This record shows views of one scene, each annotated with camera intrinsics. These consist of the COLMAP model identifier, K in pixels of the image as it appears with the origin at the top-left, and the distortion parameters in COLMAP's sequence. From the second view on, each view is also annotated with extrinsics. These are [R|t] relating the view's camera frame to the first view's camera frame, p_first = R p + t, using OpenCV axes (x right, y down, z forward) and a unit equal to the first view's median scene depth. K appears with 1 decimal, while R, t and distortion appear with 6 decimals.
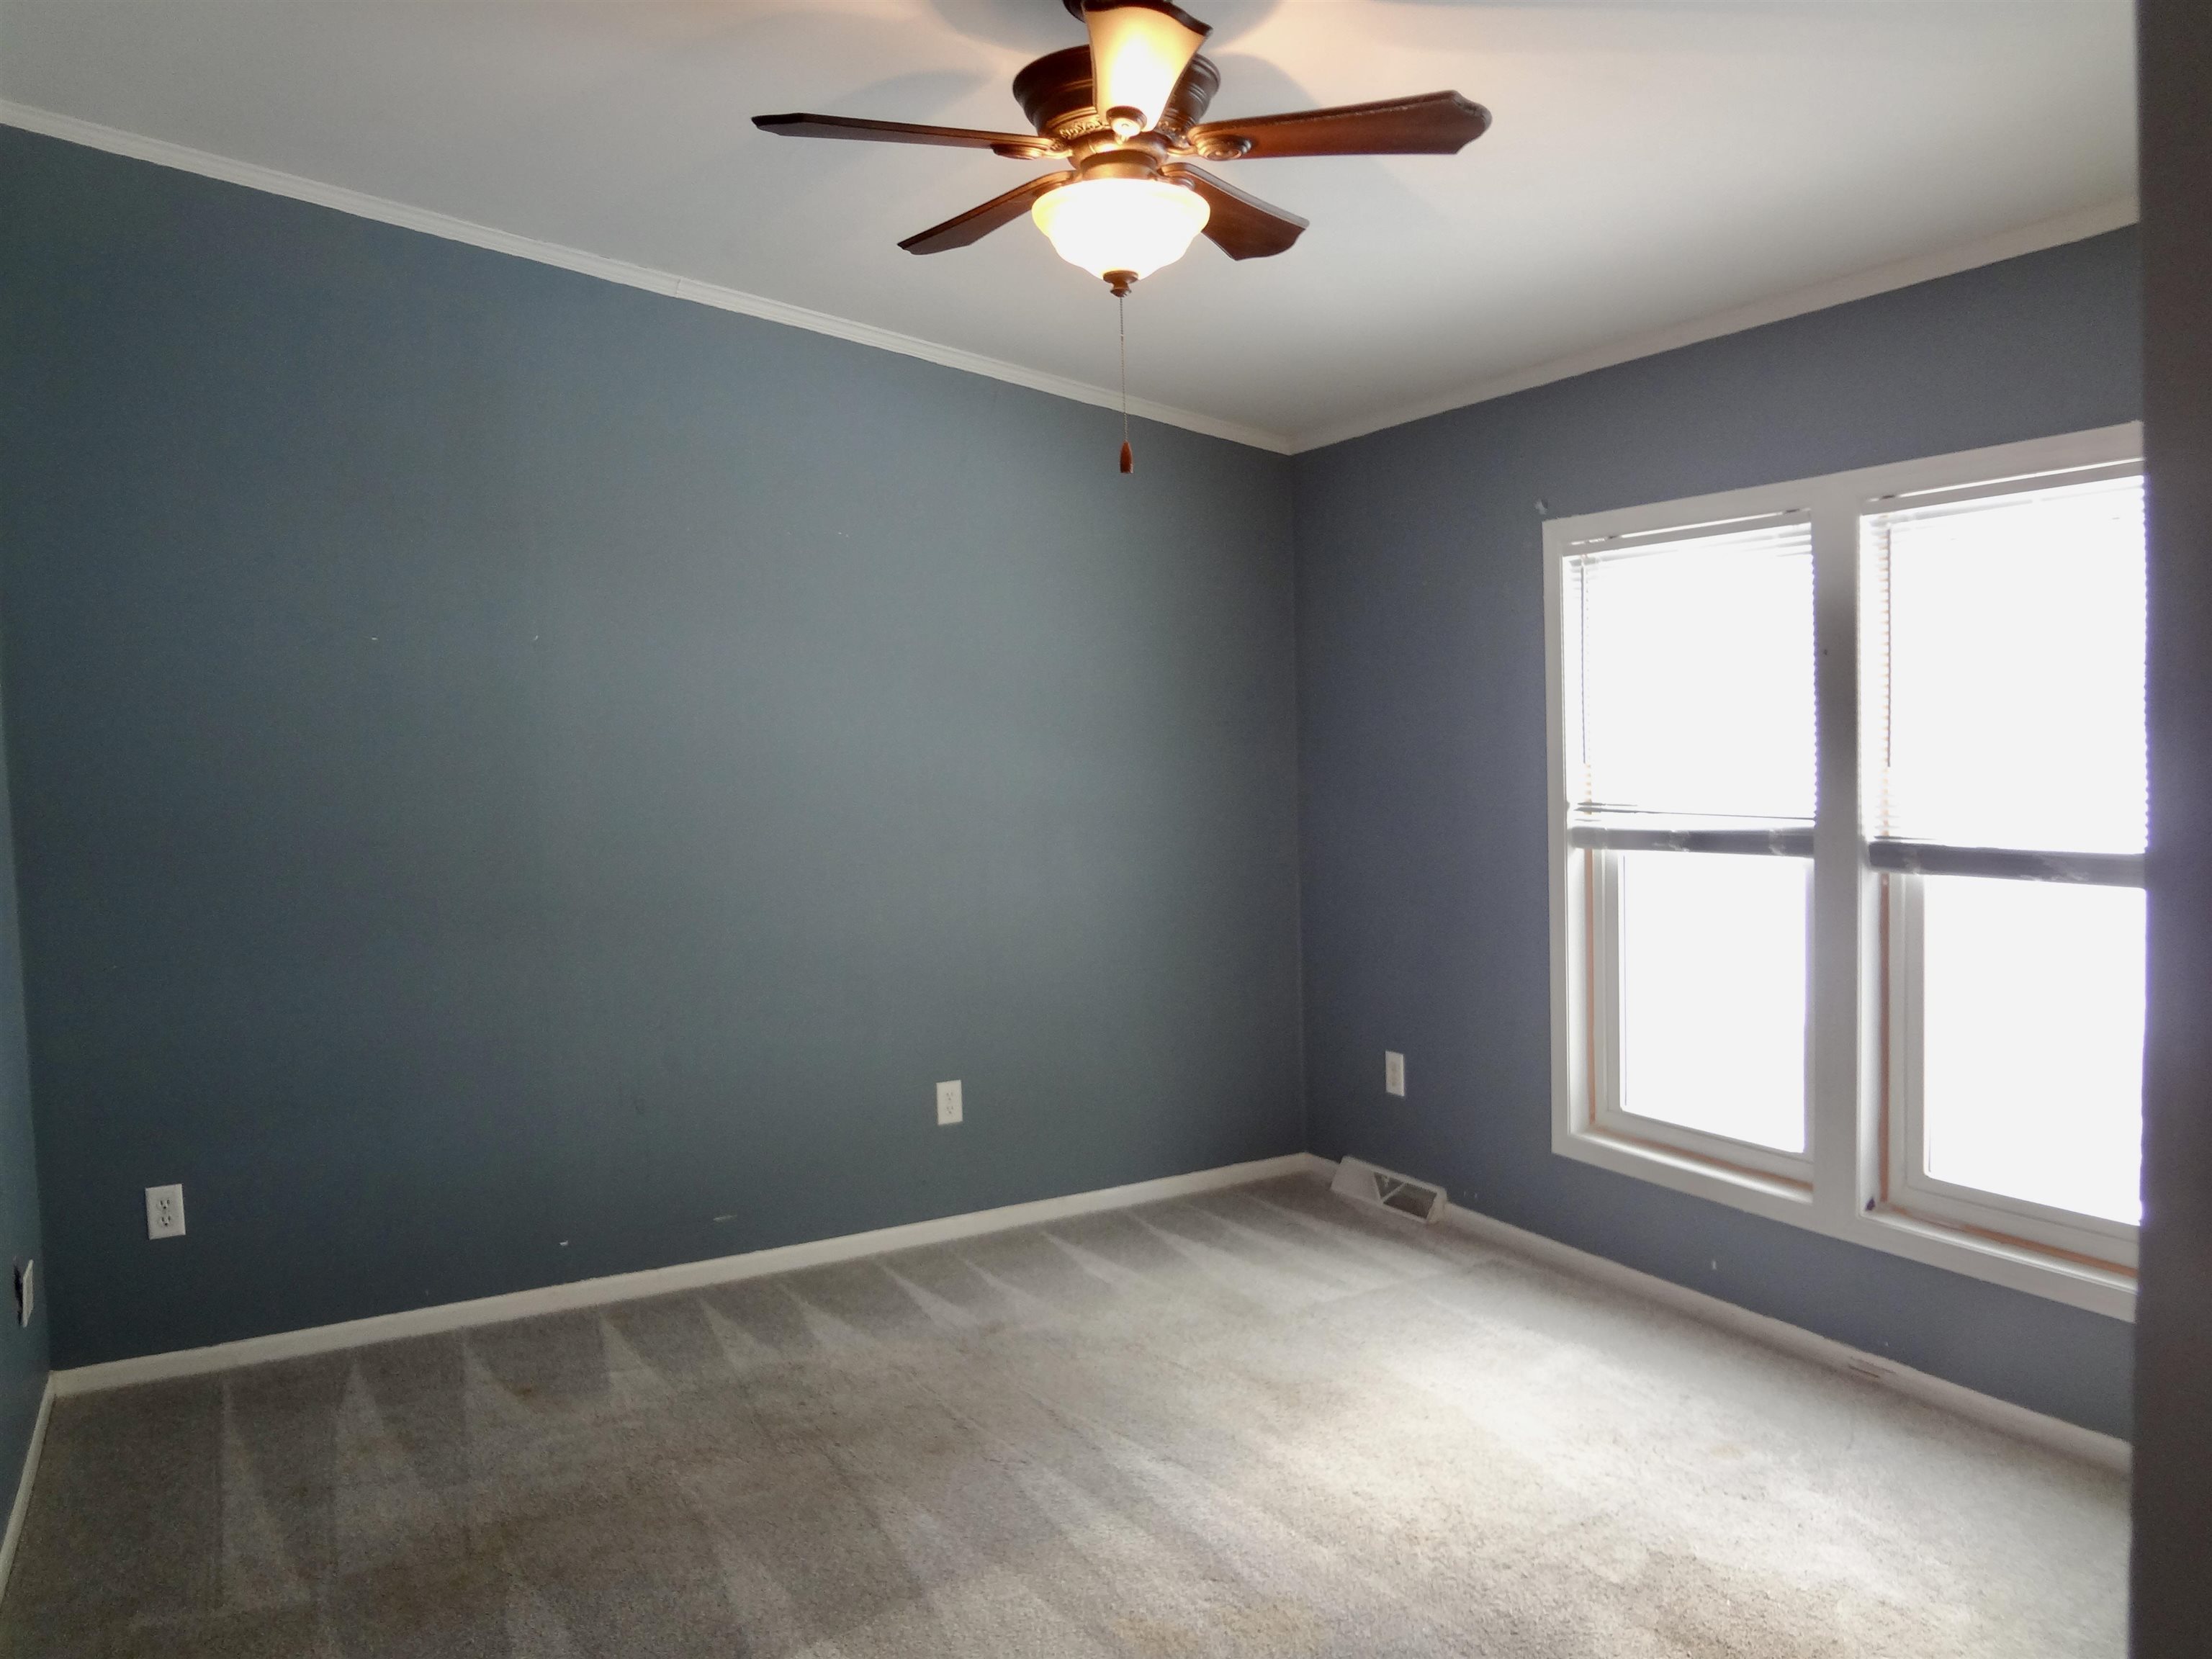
lens RADIAL K [[1627.3, 0, 1104.4], [0, 1627.3, 824.2], [0, 0, 1]] dist [-0.063349, 0.015632]
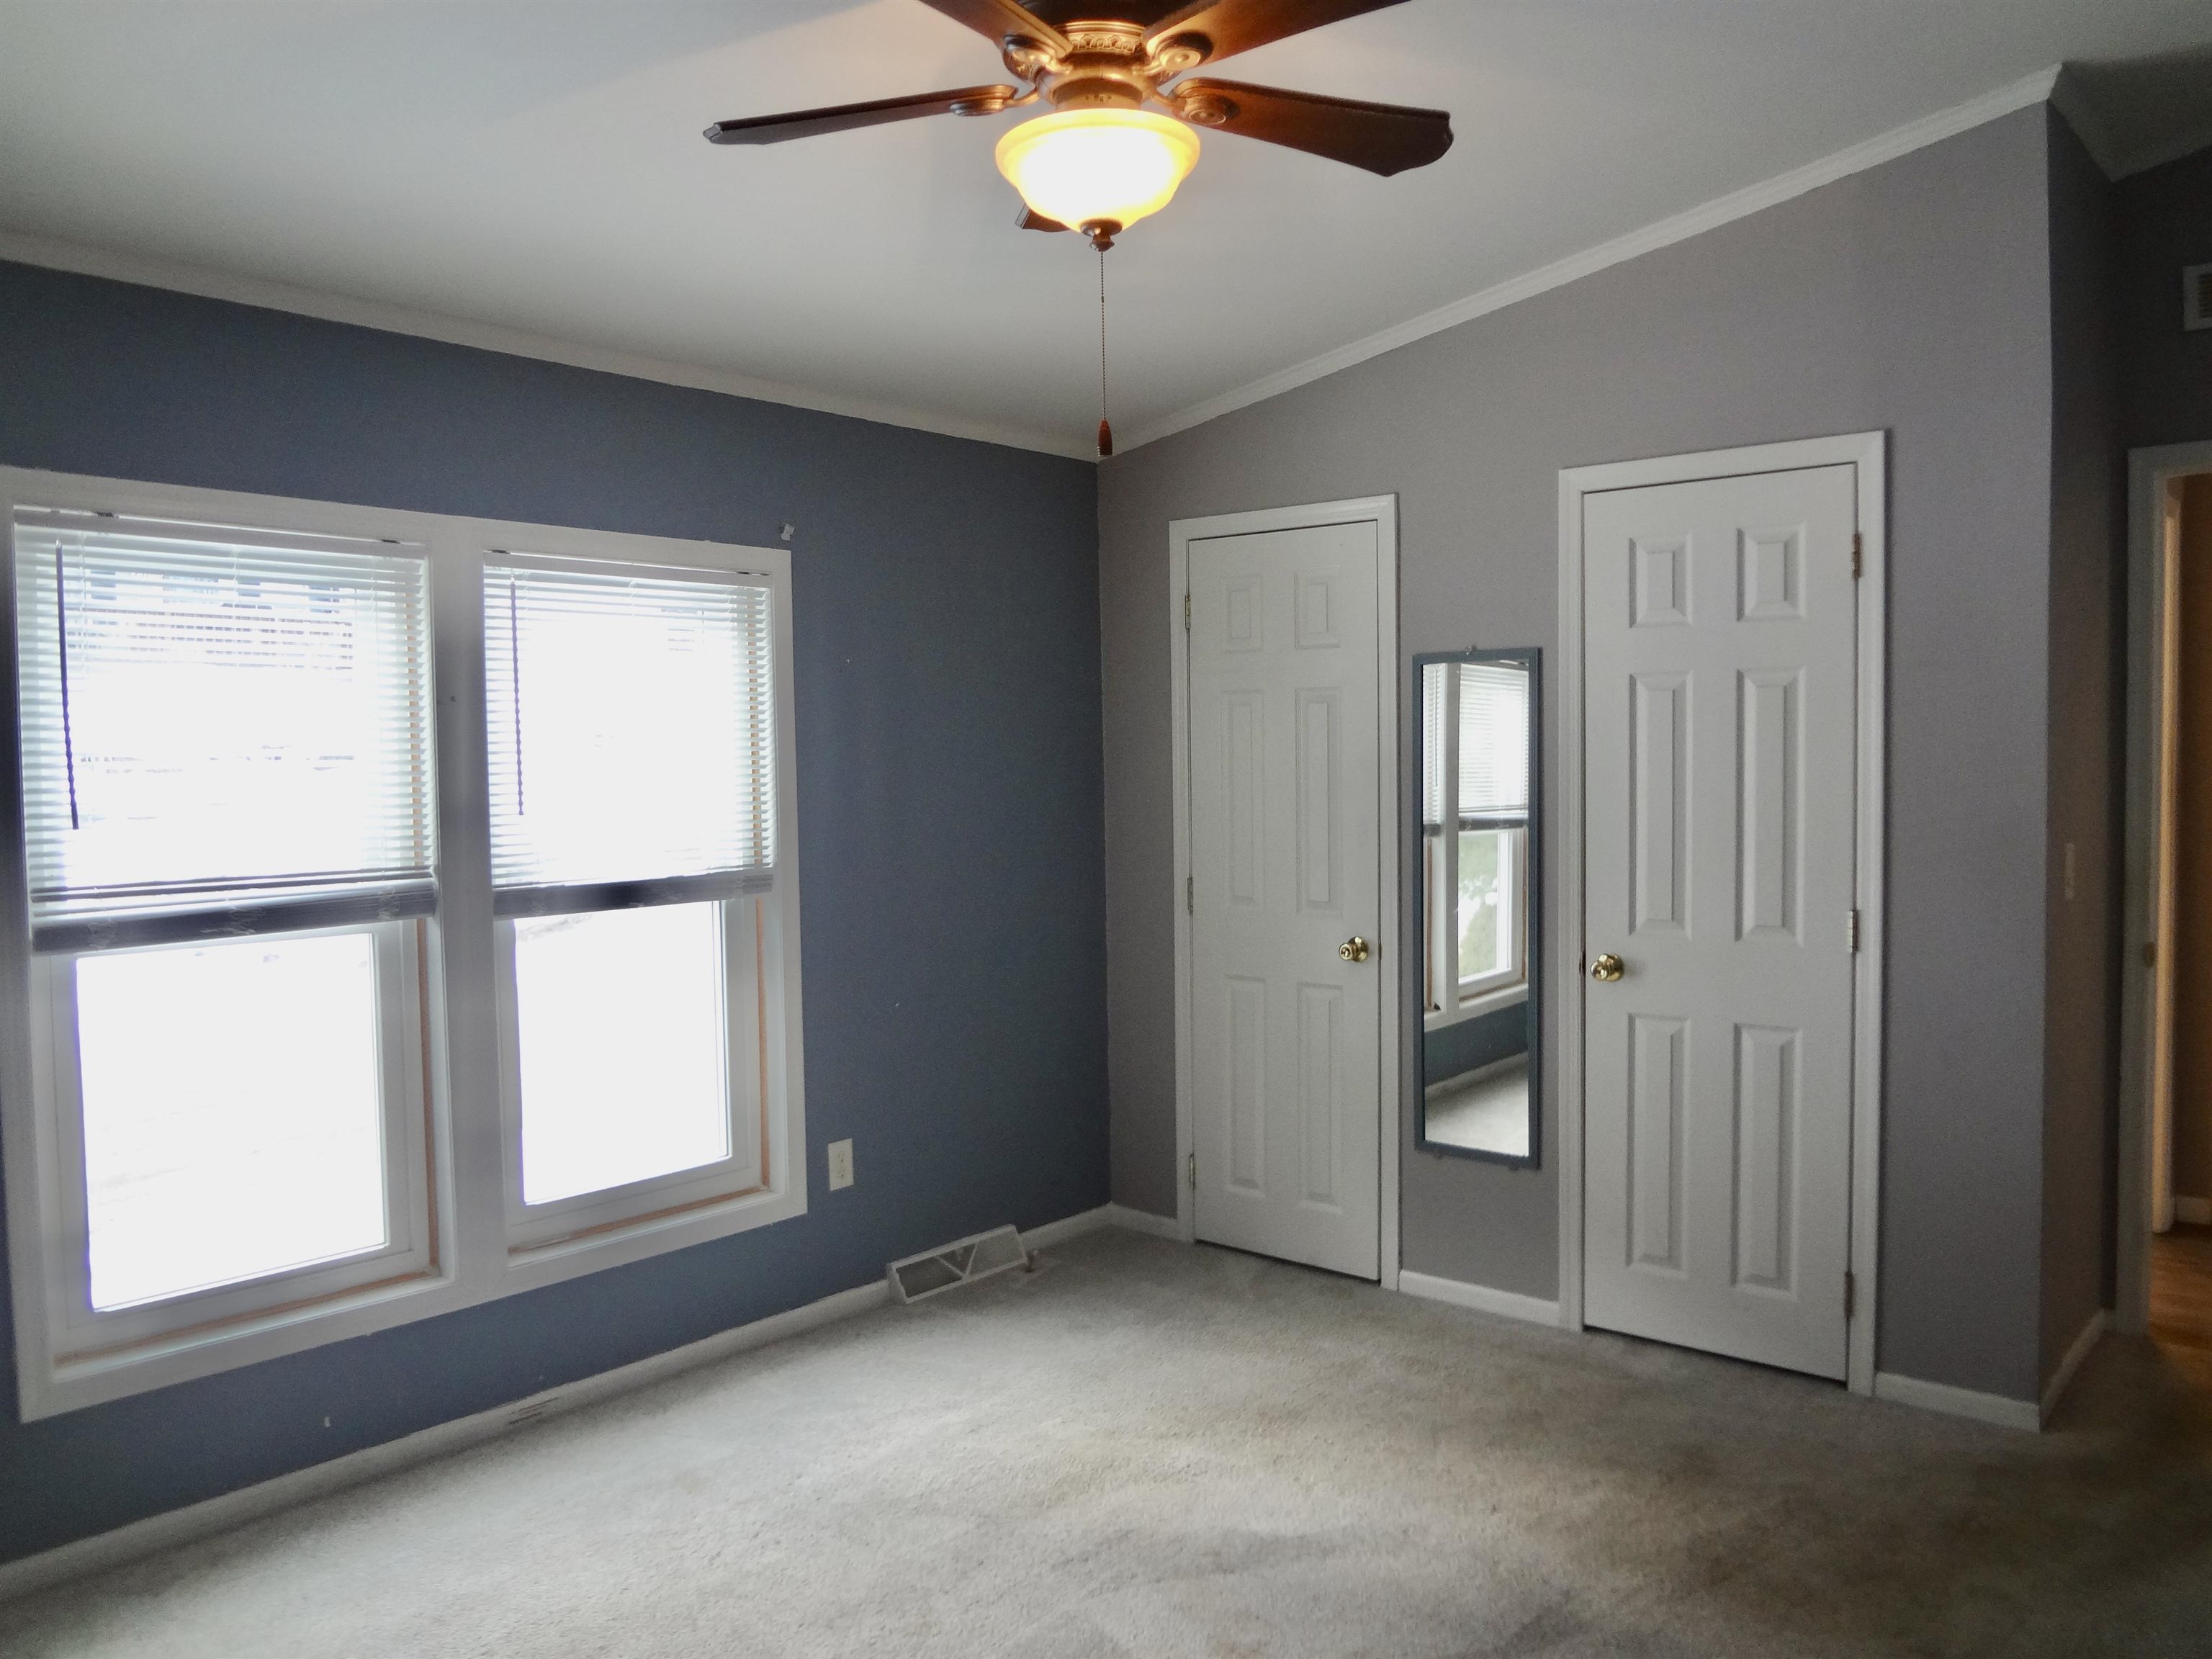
lens RADIAL K [[1627.3, 0, 1104.4], [0, 1627.3, 824.2], [0, 0, 1]] dist [-0.063349, 0.015632]
pose [[-0.352283, -0.009730, 0.935843, -0.599294], [0.069937, 0.996876, 0.036692, -0.041248], [-0.933277, 0.078376, -0.350502, 0.997250]]
